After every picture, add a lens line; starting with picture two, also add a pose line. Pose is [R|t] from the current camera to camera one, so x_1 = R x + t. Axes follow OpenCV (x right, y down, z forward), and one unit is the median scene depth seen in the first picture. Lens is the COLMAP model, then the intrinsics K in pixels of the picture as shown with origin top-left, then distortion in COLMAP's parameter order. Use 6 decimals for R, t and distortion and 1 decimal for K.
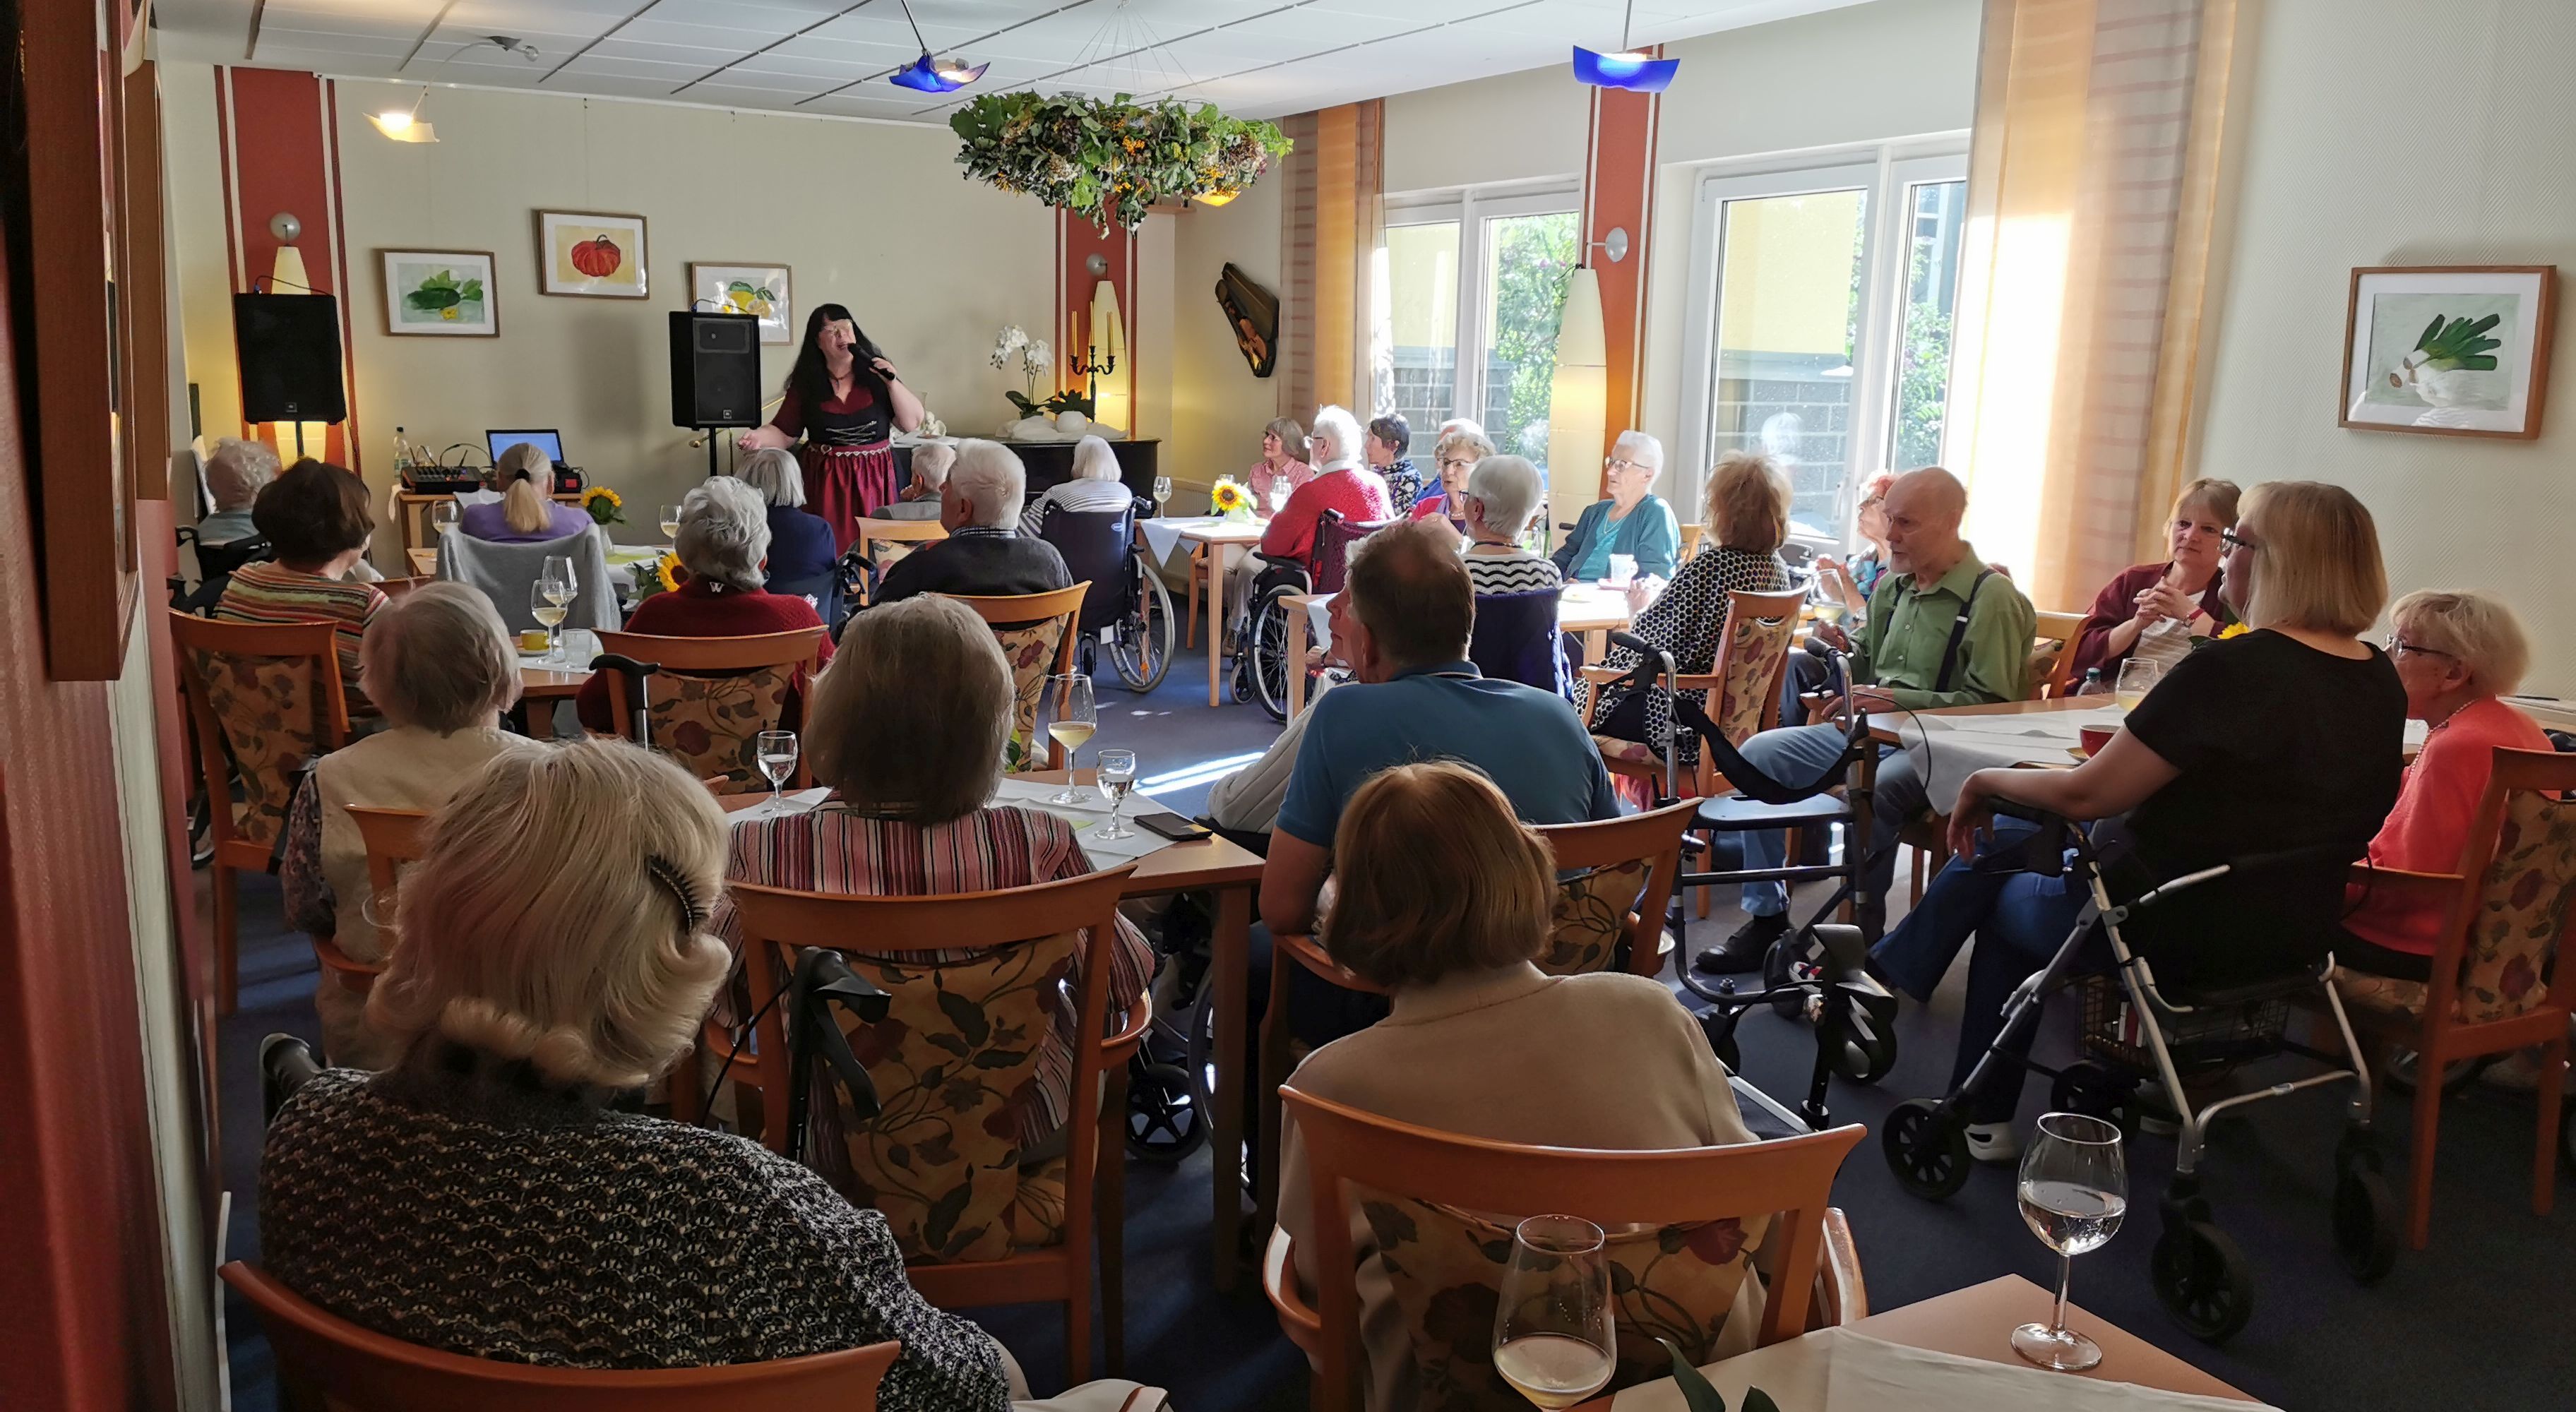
lens RADIAL K [[2005.7, 0, 1284.0], [0, 2005.7, 765.0], [0, 0, 1]] dist [0.000004, 0.216274]
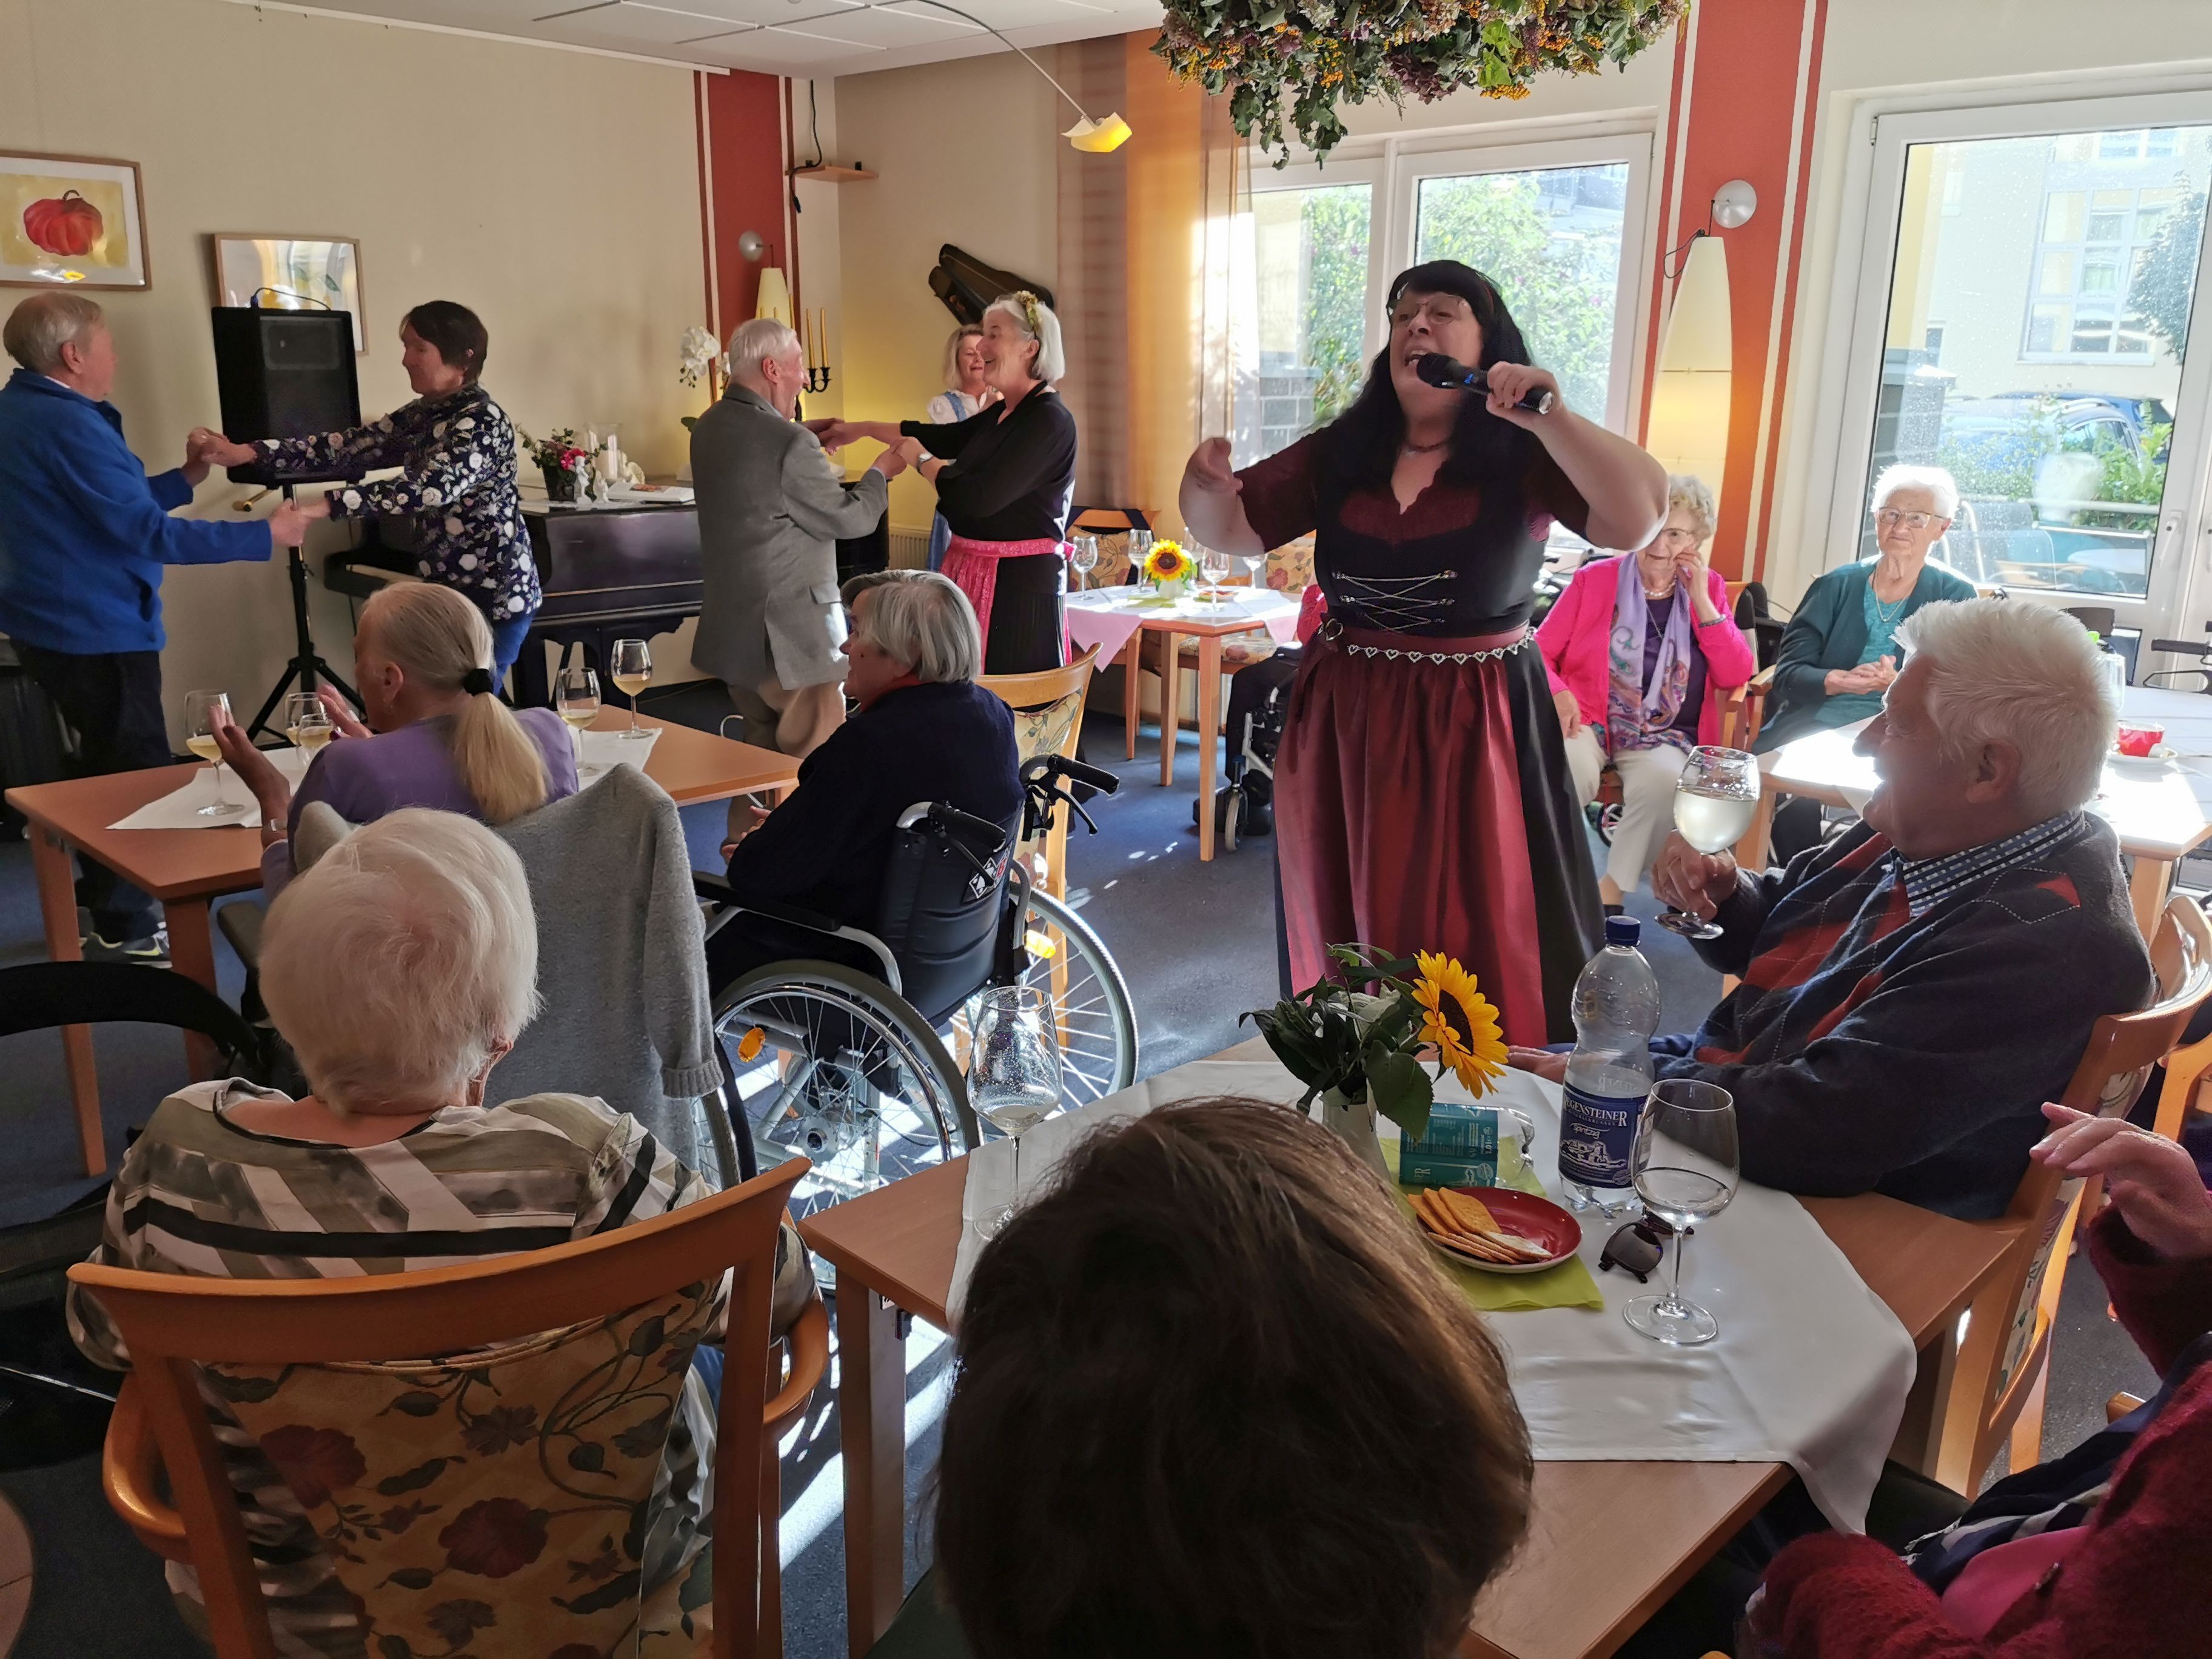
lens RADIAL K [[1704.2, 0, 1101.9], [0, 1704.2, 828.2], [0, 0, 1]] dist [0.075051, -0.093039]
pose [[0.944207, -0.099400, 0.313996, -0.239749], [0.078200, 0.993768, 0.079438, -0.084559], [-0.319935, -0.050452, 0.946095, 0.393268]]
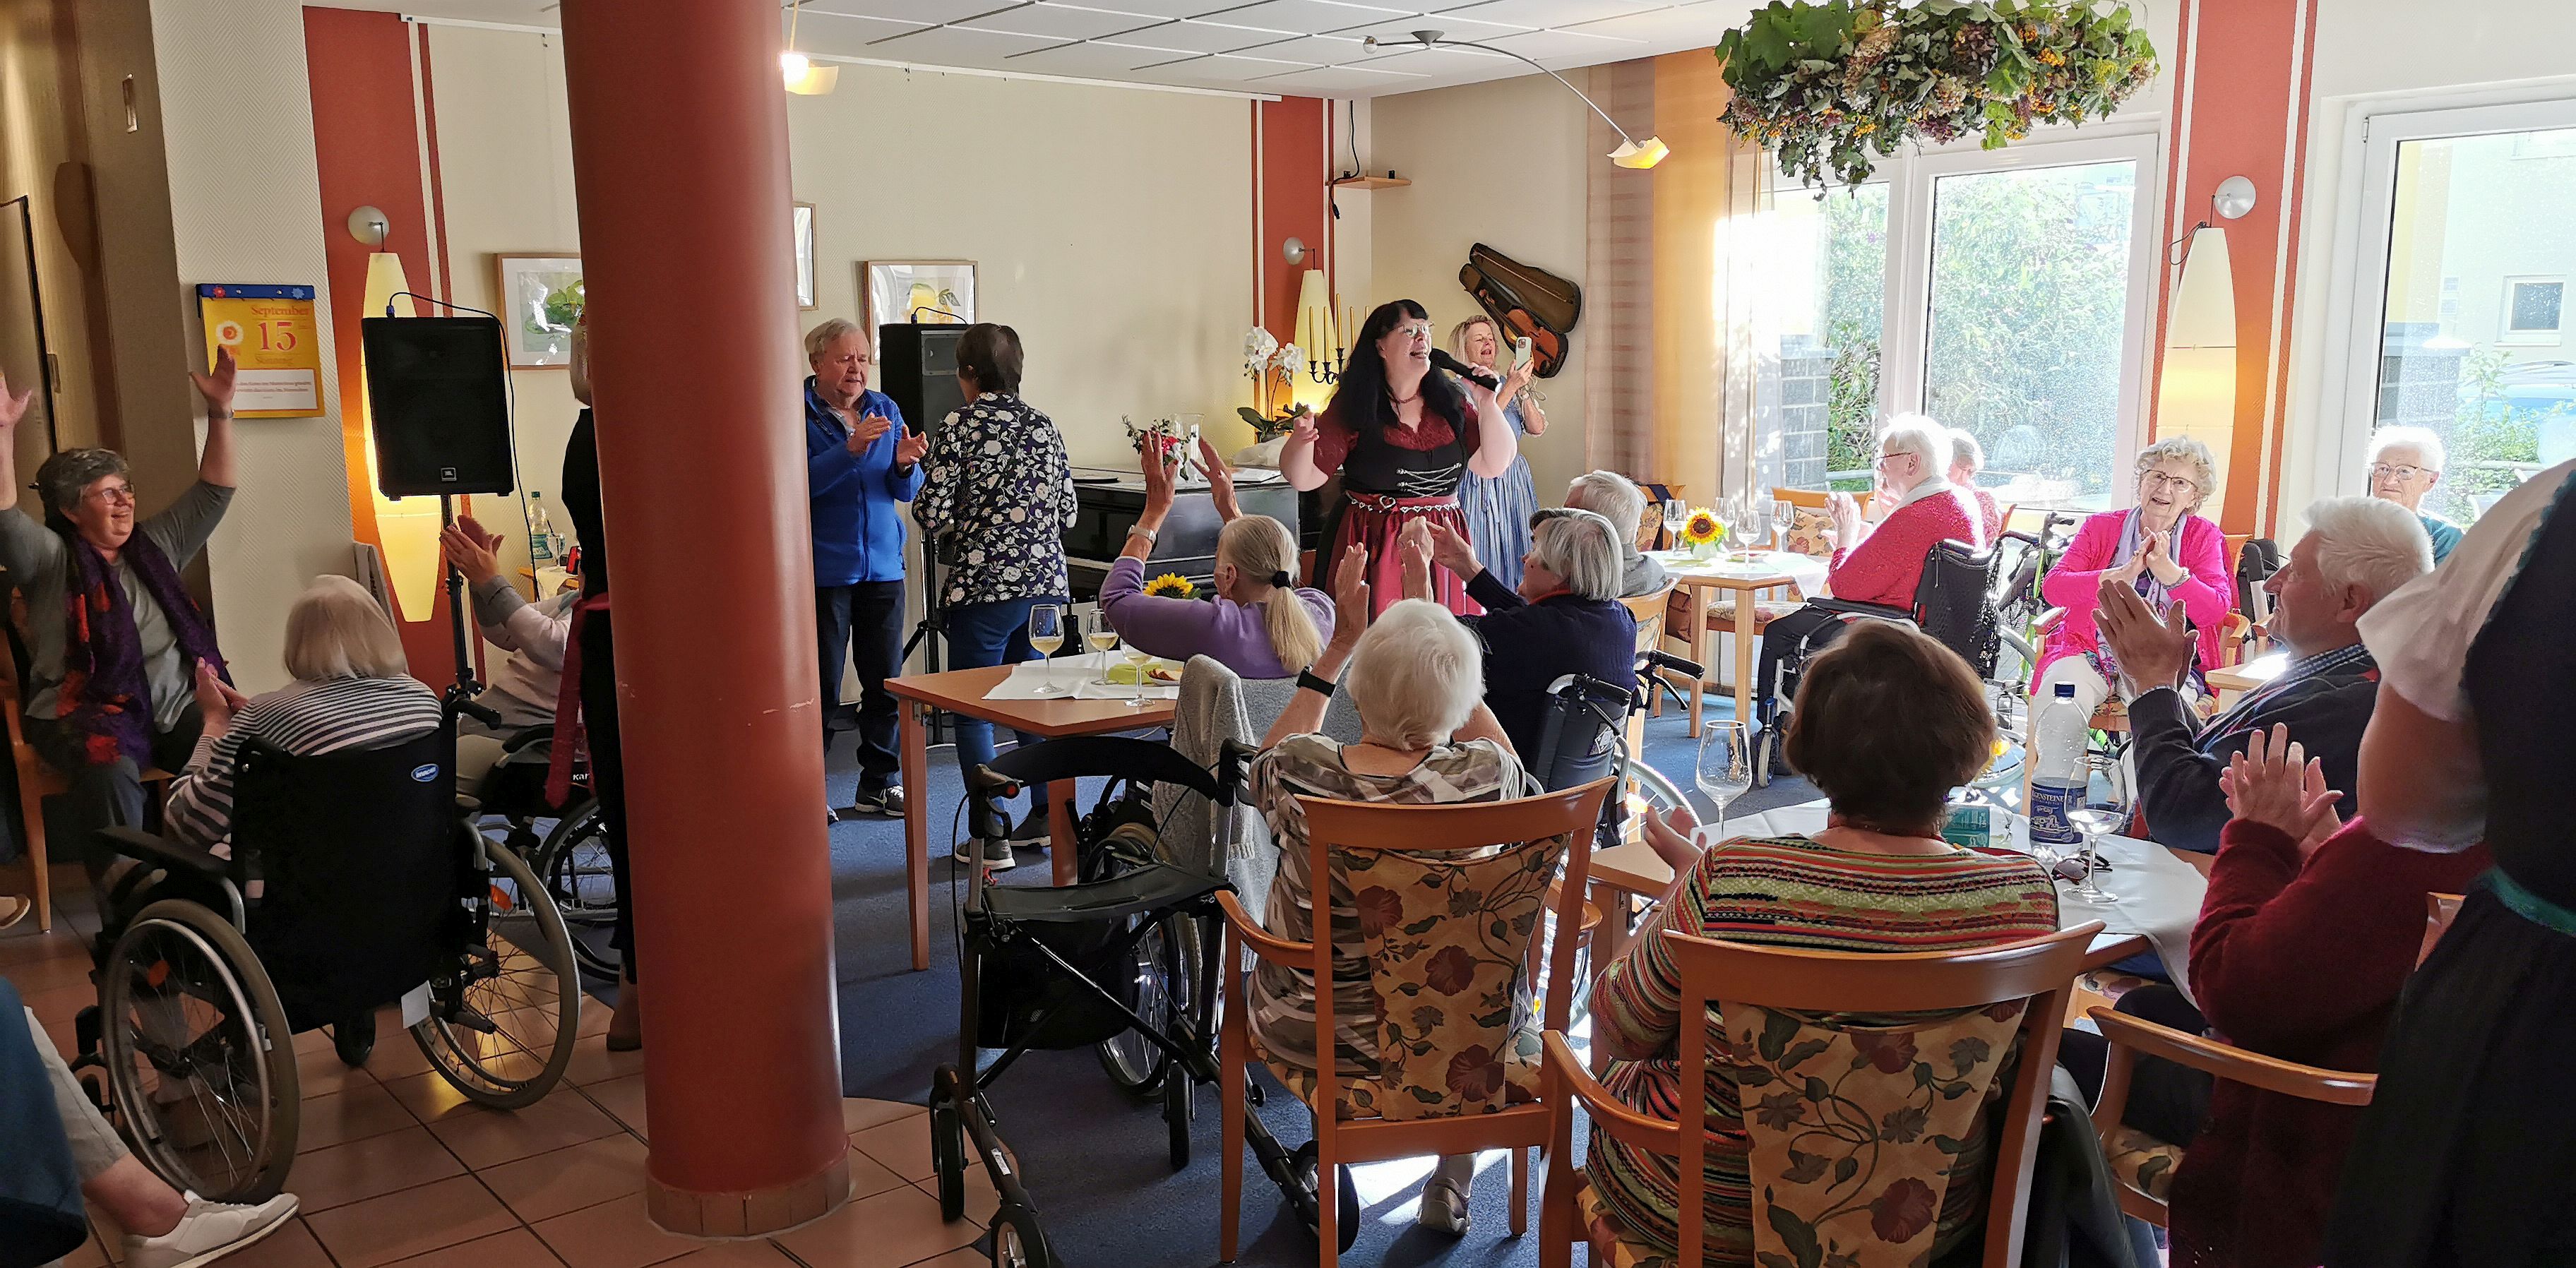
lens RADIAL K [[1986.7, 0, 1285.7], [0, 1986.7, 726.7], [0, 0, 1]] dist [0.008084, 0.087402]
pose [[0.979093, -0.071641, 0.190380, -0.327752], [0.073801, 0.997264, -0.004272, -0.060030], [-0.189553, 0.018233, 0.981701, 0.238959]]
